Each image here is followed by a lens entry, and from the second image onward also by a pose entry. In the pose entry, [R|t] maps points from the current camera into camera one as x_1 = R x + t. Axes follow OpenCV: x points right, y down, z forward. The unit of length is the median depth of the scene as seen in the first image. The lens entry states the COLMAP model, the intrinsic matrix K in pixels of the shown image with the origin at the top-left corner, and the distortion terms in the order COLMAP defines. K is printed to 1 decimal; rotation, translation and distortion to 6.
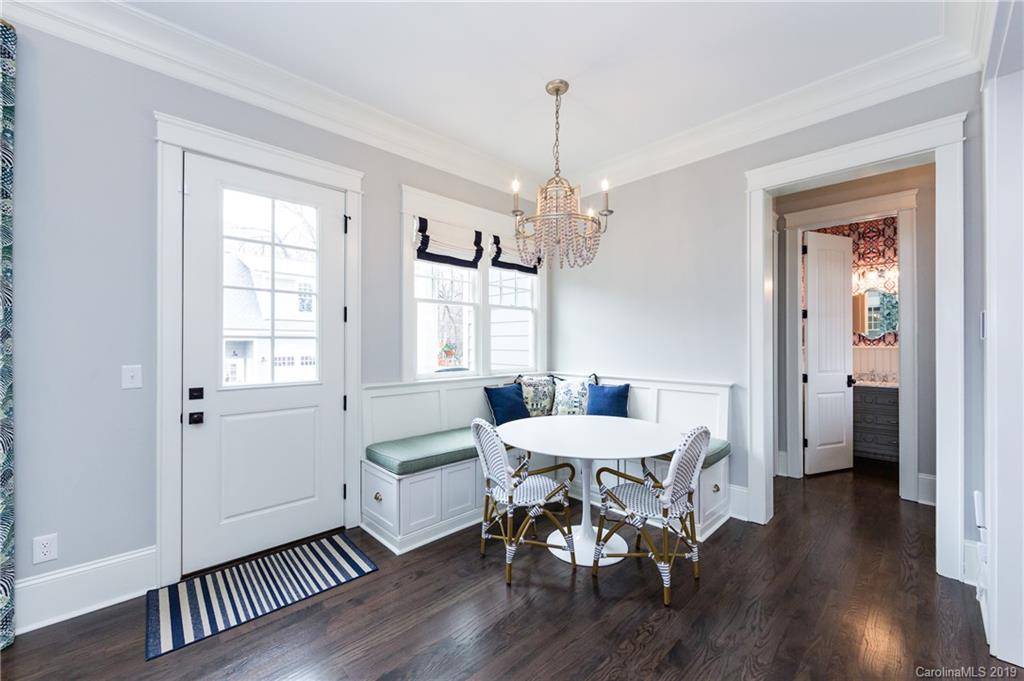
lens RADIAL K [[404.9, 0, 521.3], [0, 404.9, 344.1], [0, 0, 1]] dist [0.001393, -0.000713]
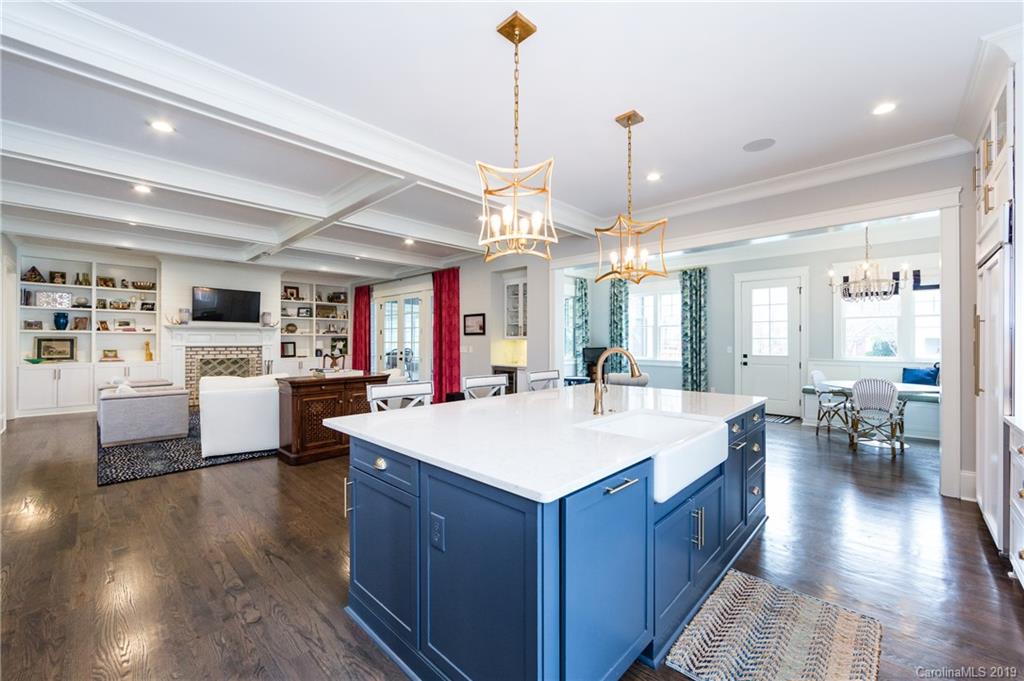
lens RADIAL K [[404.9, 0, 509.1], [0, 404.9, 339.7], [0, 0, 1]] dist [0.001393, -0.000713]
pose [[0.014282, -0.002658, -0.999894, 1.686727], [-0.001556, 0.999995, -0.002681, 0.002061], [0.999897, 0.001594, 0.014278, -0.653586]]
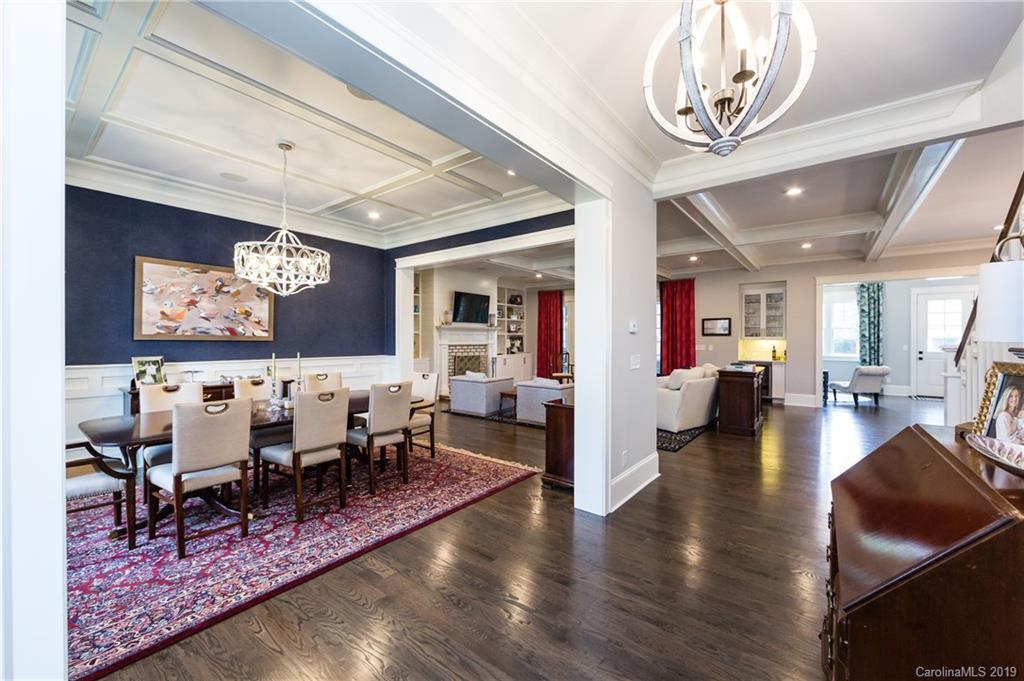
lens RADIAL K [[404.9, 0, 509.1], [0, 404.9, 338.2], [0, 0, 1]] dist [0.001393, -0.000713]
pose [[0.123468, 0.000244, -0.992349, 1.954600], [-0.003095, 0.999995, -0.000139, -0.008381], [0.992344, 0.003088, 0.123468, -2.585104]]
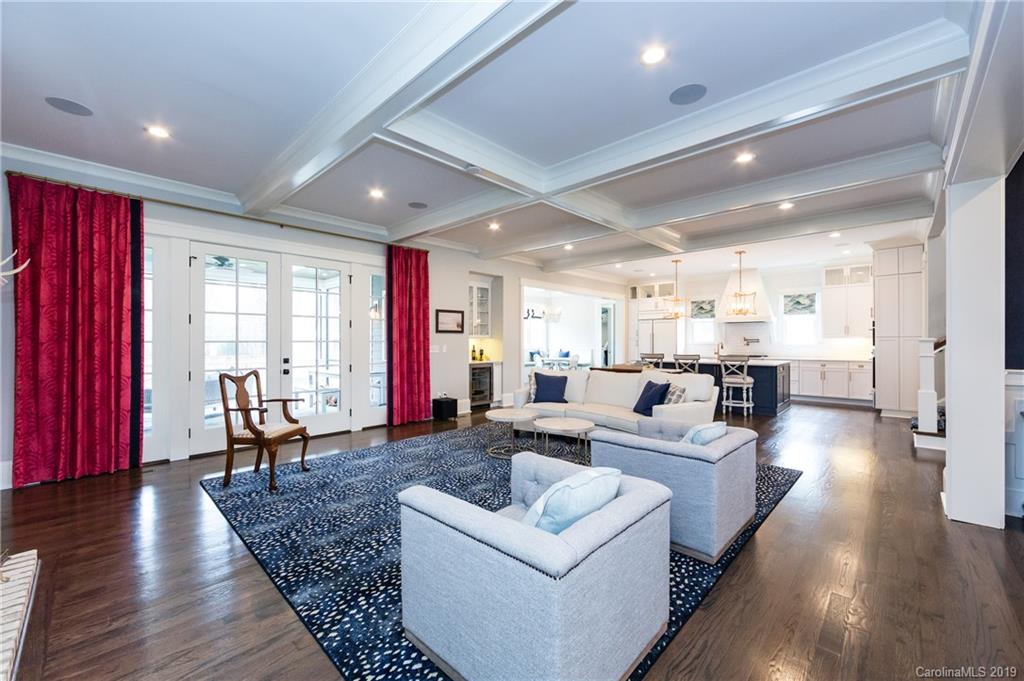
lens RADIAL K [[404.9, 0, 513.7], [0, 404.9, 340.4], [0, 0, 1]] dist [0.001393, -0.000713]
pose [[0.999832, -0.002459, 0.018148, -0.343660], [0.002526, 0.999990, -0.003649, 0.017300], [-0.018139, 0.003694, 0.999829, -2.984671]]
